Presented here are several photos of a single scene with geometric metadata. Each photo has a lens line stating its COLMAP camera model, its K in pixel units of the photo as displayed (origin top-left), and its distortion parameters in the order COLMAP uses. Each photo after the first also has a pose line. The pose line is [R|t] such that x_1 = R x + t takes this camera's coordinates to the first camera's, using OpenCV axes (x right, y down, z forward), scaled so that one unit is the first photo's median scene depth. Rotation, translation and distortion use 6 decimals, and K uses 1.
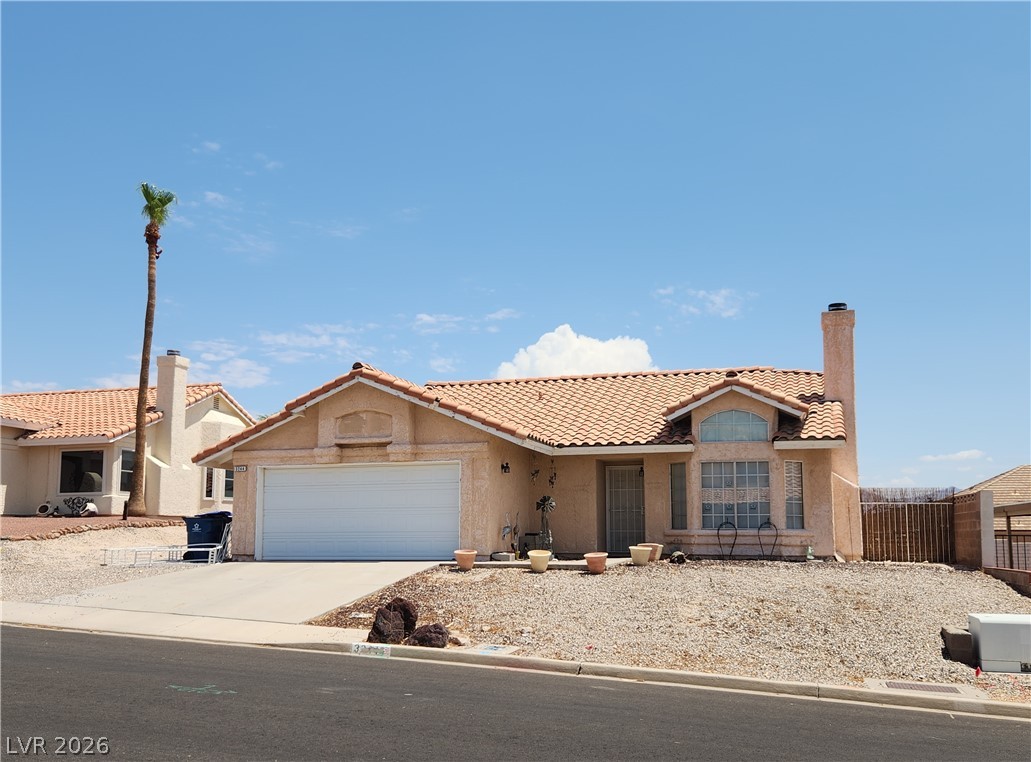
lens RADIAL K [[699.2, 0, 516.0], [0, 699.2, 406.5], [0, 0, 1]] dist [0.036430, -0.000228]
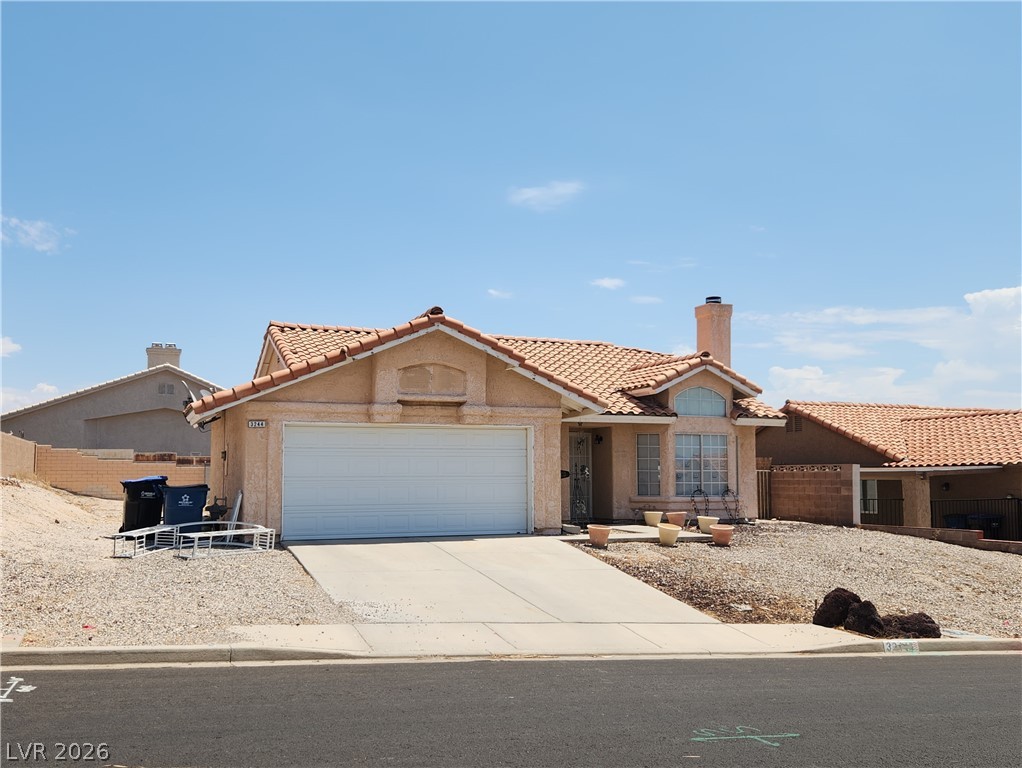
lens RADIAL K [[699.0, 0, 508.8], [0, 699.0, 383.6], [0, 0, 1]] dist [0.077710, -0.066511]
pose [[0.879324, 0.066973, 0.471490, -0.538091], [-0.082092, 0.996558, 0.011544, 0.013098], [-0.469094, -0.048857, 0.881796, 0.199583]]
